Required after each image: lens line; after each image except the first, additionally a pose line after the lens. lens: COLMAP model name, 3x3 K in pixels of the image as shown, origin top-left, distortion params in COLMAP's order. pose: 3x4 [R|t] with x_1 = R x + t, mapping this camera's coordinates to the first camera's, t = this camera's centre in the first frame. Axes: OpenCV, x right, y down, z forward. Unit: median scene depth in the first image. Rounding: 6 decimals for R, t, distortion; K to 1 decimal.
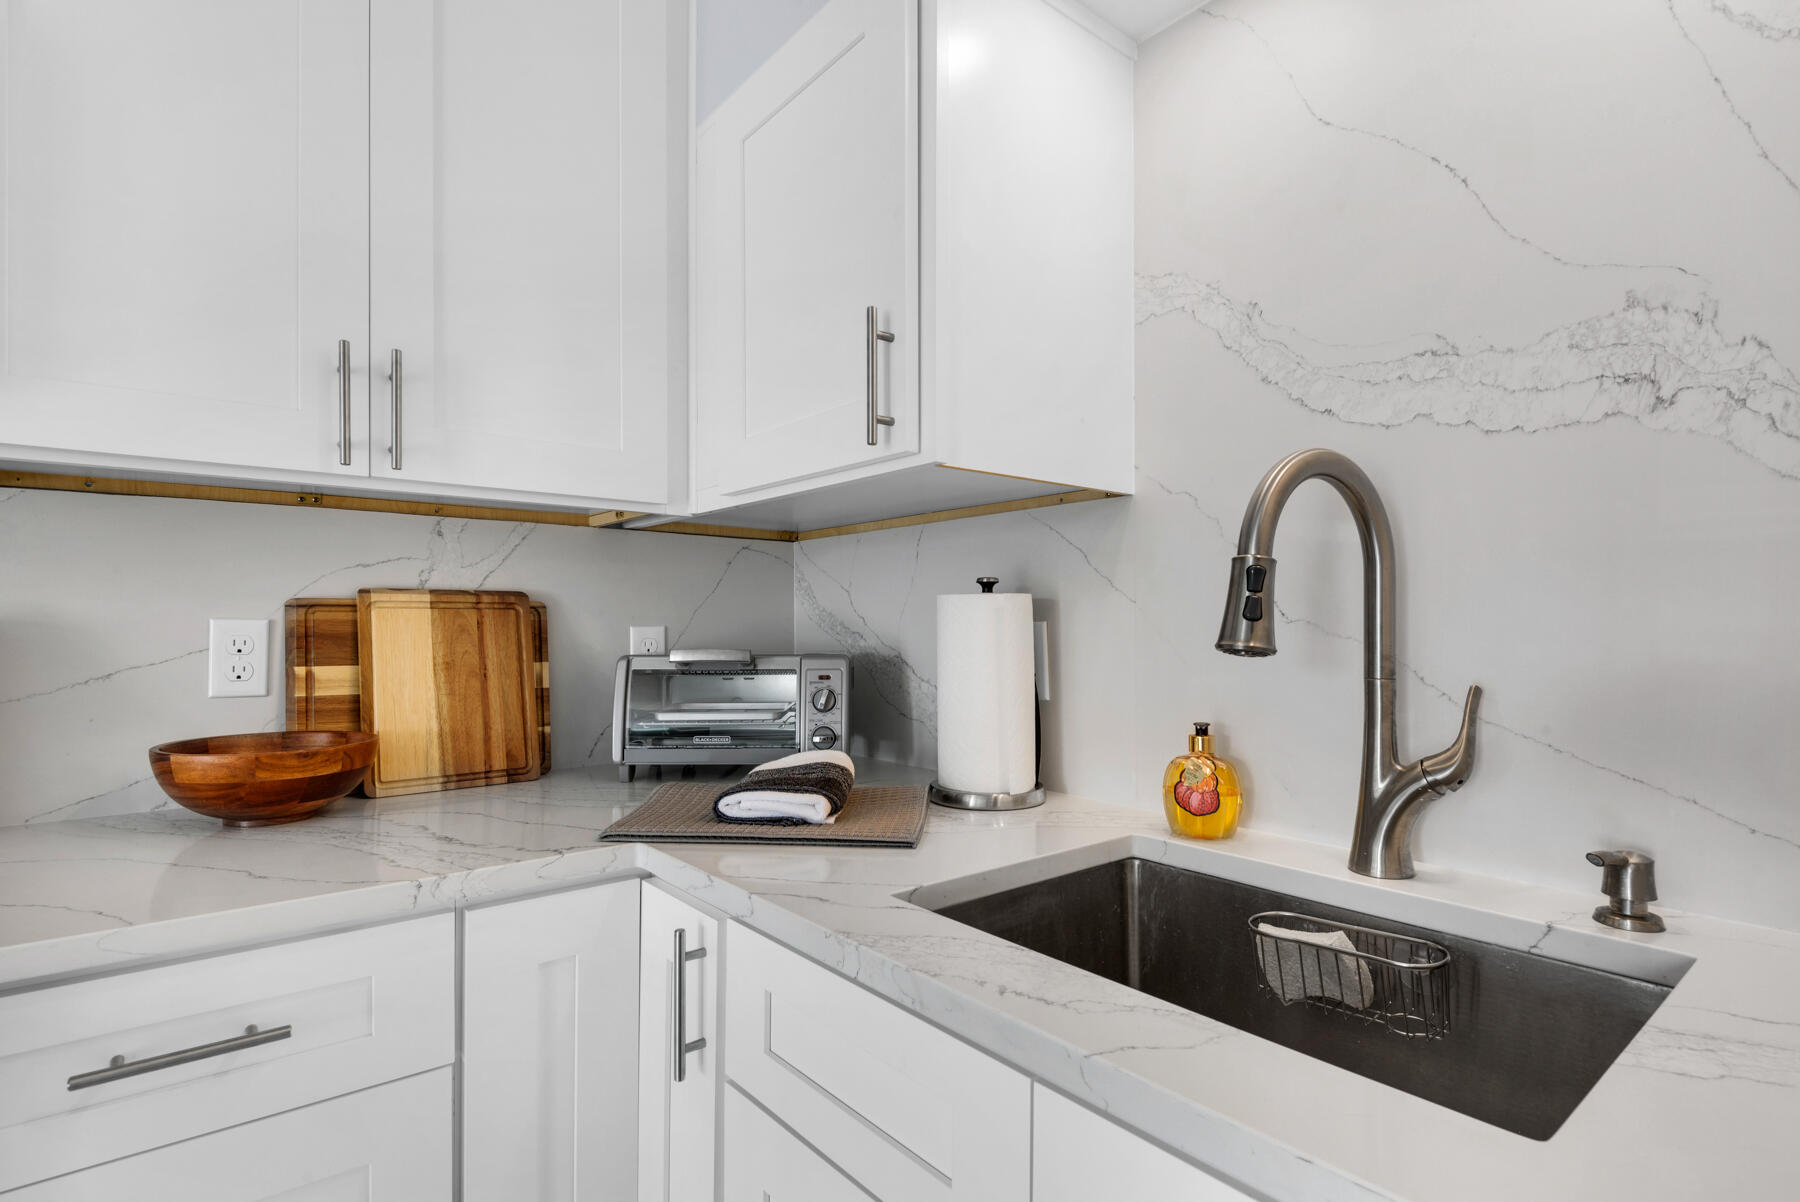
lens RADIAL K [[869.8, 0, 893.5], [0, 869.8, 614.6], [0, 0, 1]] dist [0.023855, -0.012024]
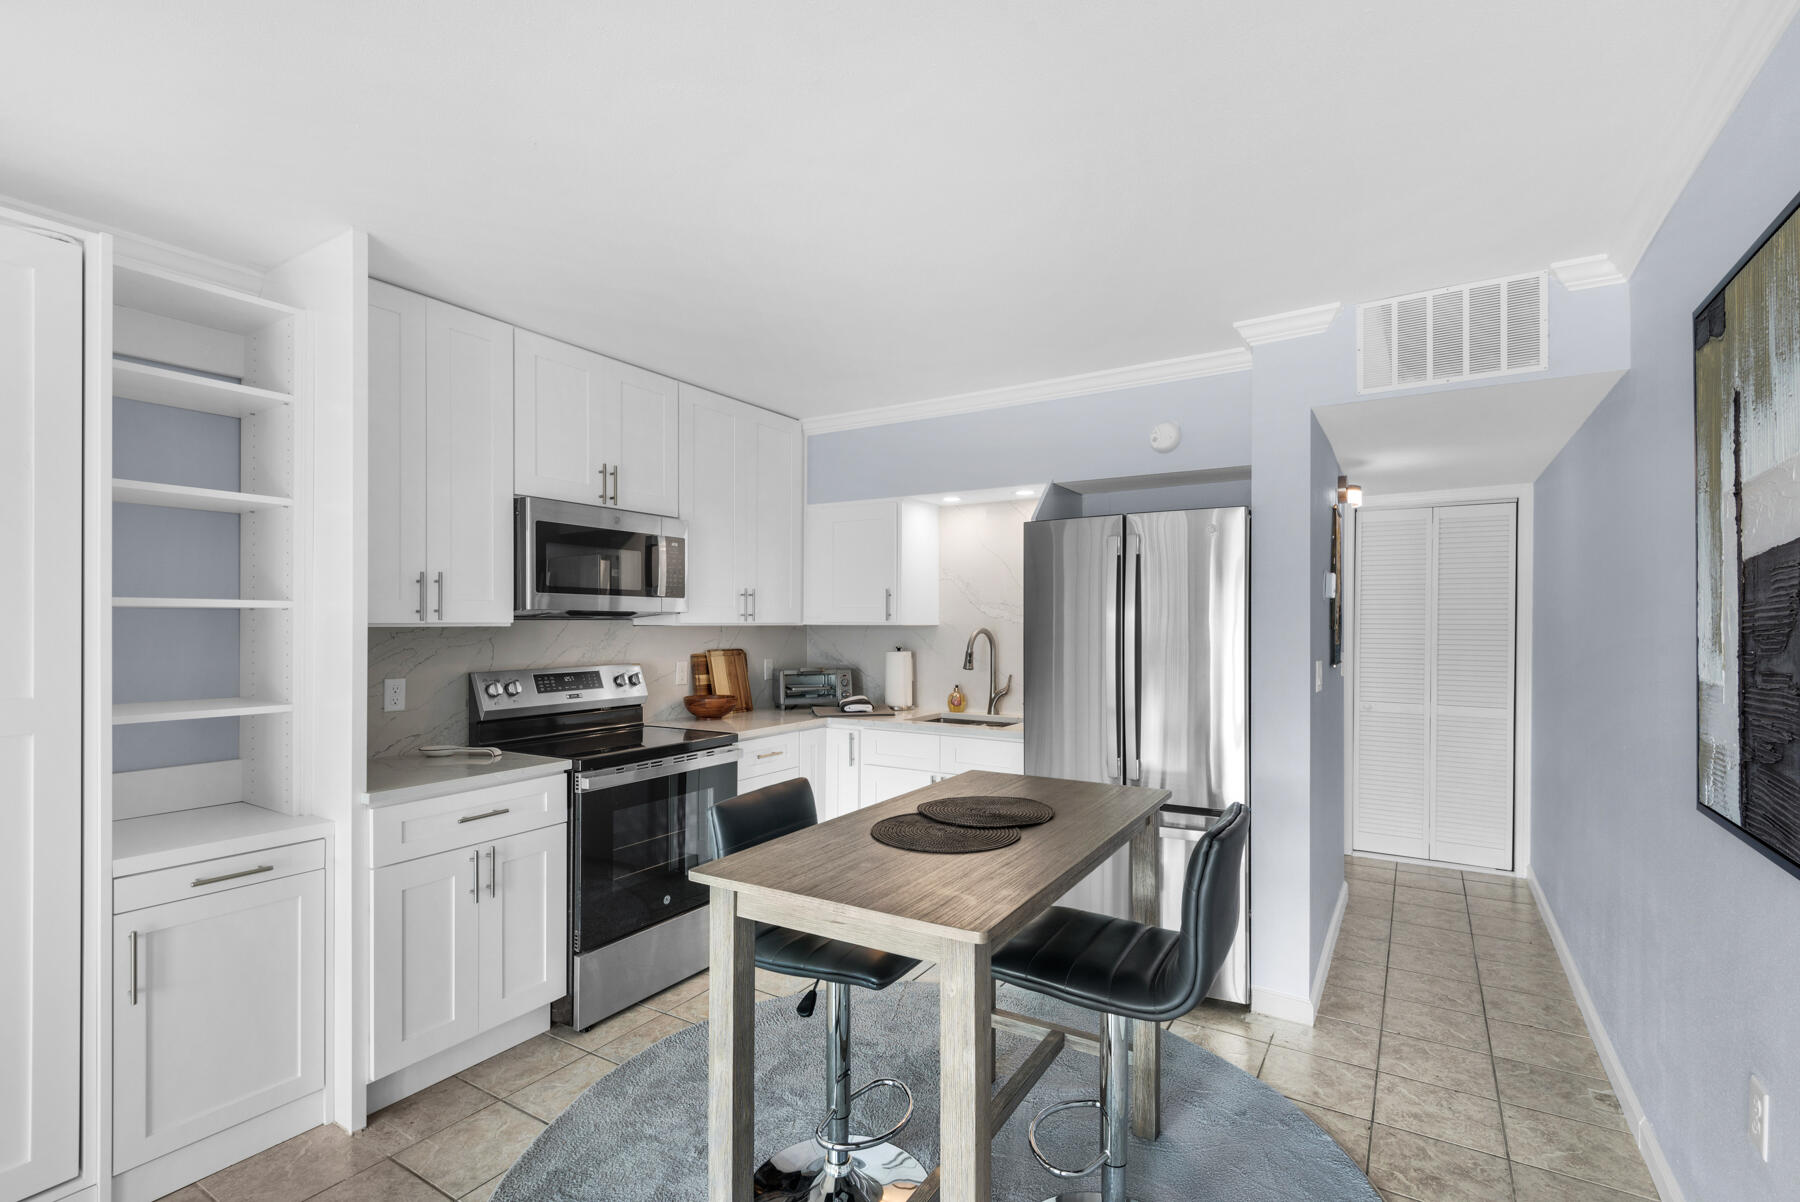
lens RADIAL K [[825.3, 0, 895.6], [0, 825.3, 619.3], [0, 0, 1]] dist [0.010175, -0.000664]
pose [[0.945466, 0.003037, 0.325707, -1.224973], [-0.006122, 0.999946, 0.008447, -0.223271], [-0.325664, -0.009980, 0.945433, -2.664106]]
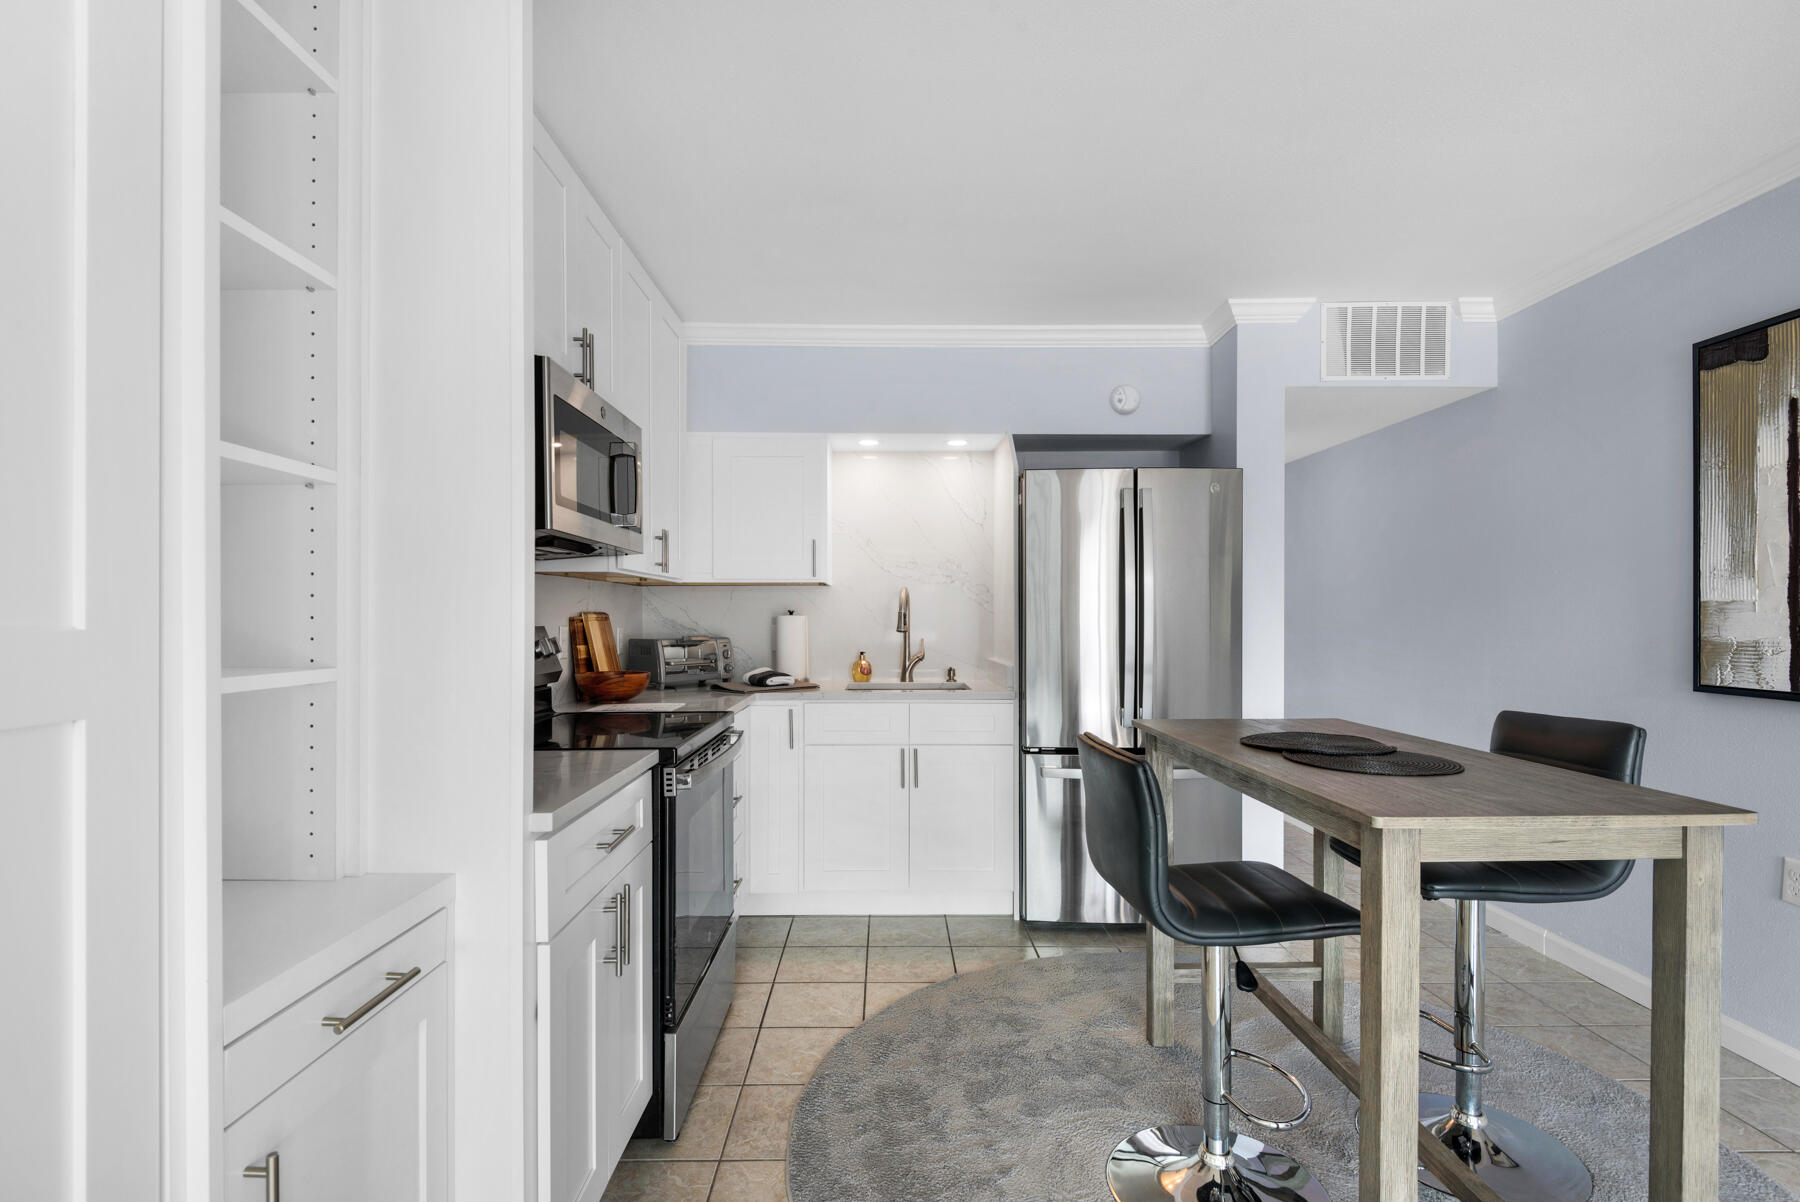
lens RADIAL K [[869.8, 0, 893.5], [0, 869.8, 614.6], [0, 0, 1]] dist [0.023855, -0.012024]
pose [[0.620493, 0.001584, 0.784210, -2.512386], [-0.009661, 0.999938, 0.005624, -0.057756], [-0.784152, -0.011065, 0.620470, -1.425280]]
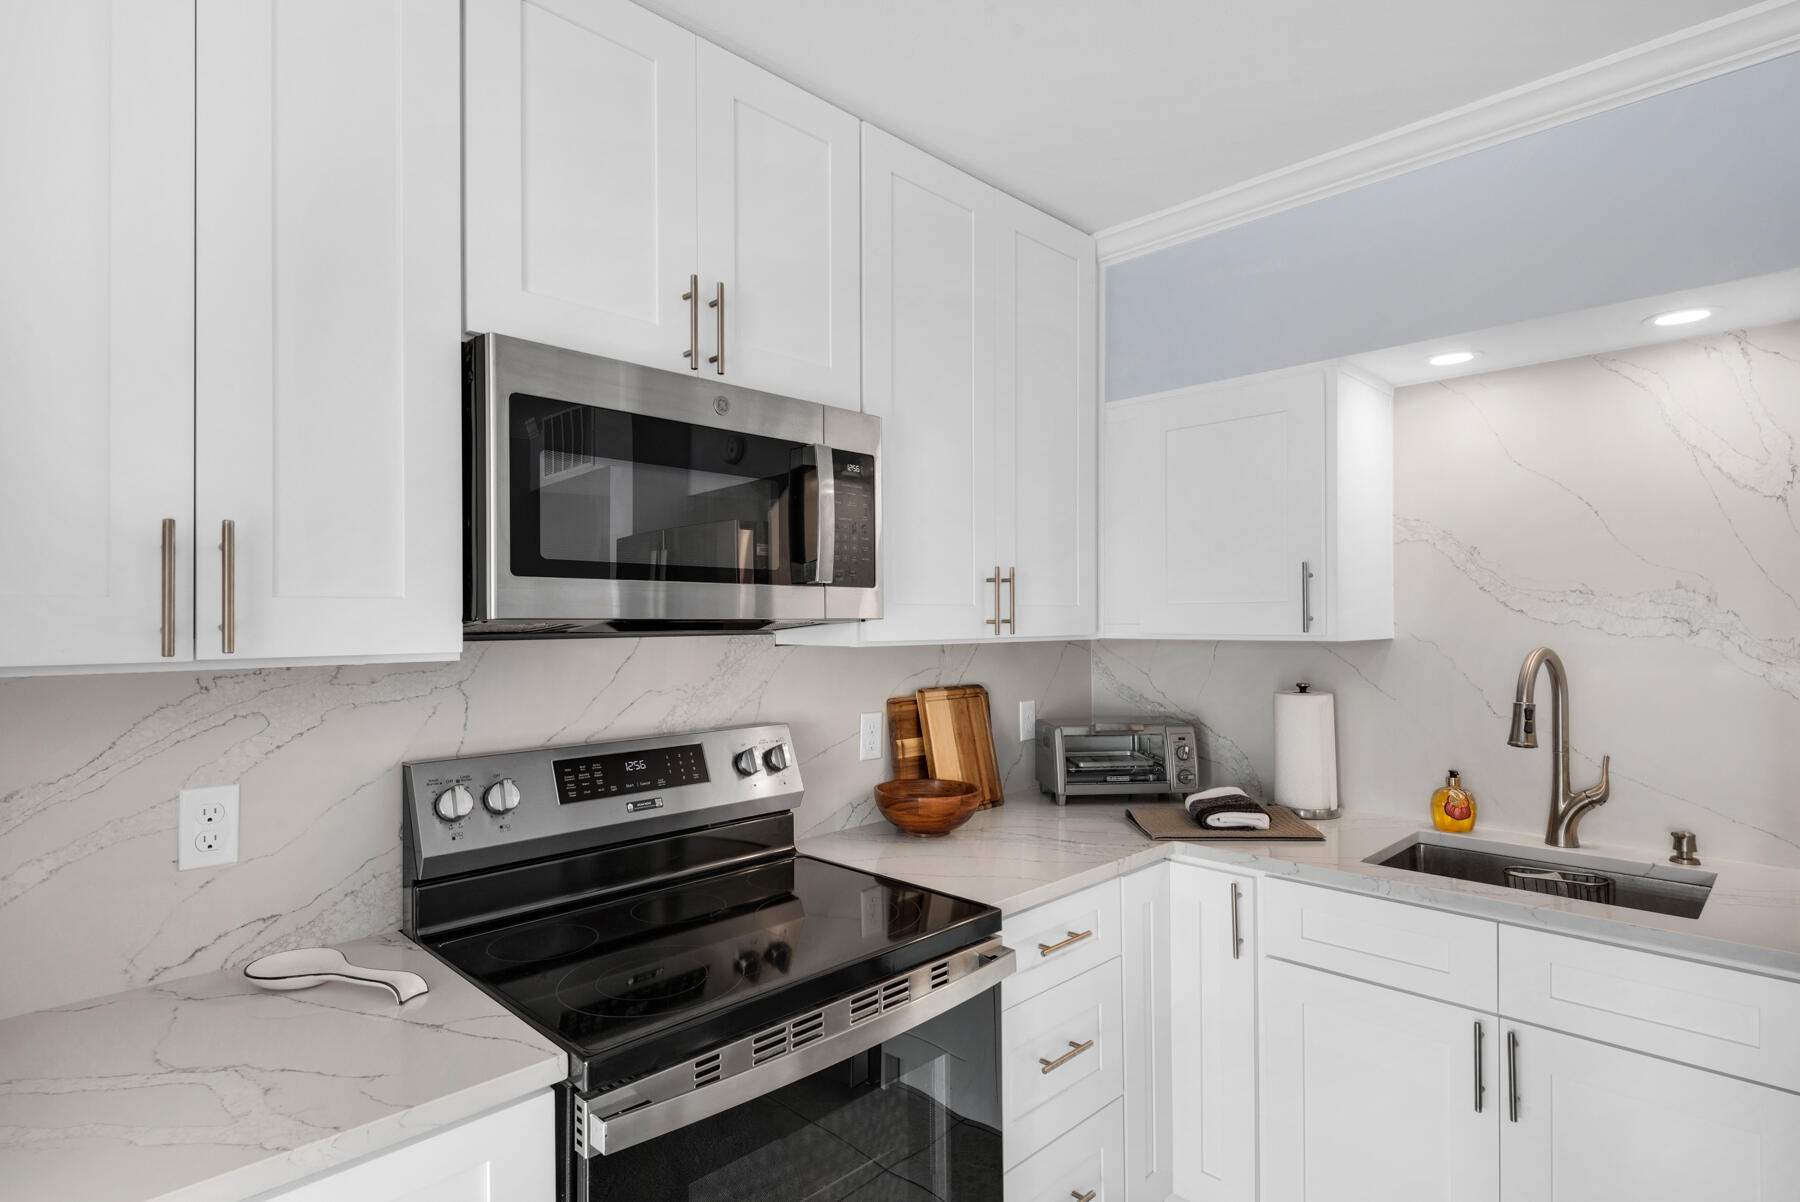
lens RADIAL K [[911.8, 0, 872.1], [0, 911.8, 606.6], [0, 0, 1]] dist [-0.002493, -0.000801]
pose [[0.996680, -0.003476, 0.081349, -1.086063], [0.003500, 0.999994, -0.000150, -0.241251], [-0.081348, 0.000435, 0.996686, -0.886961]]
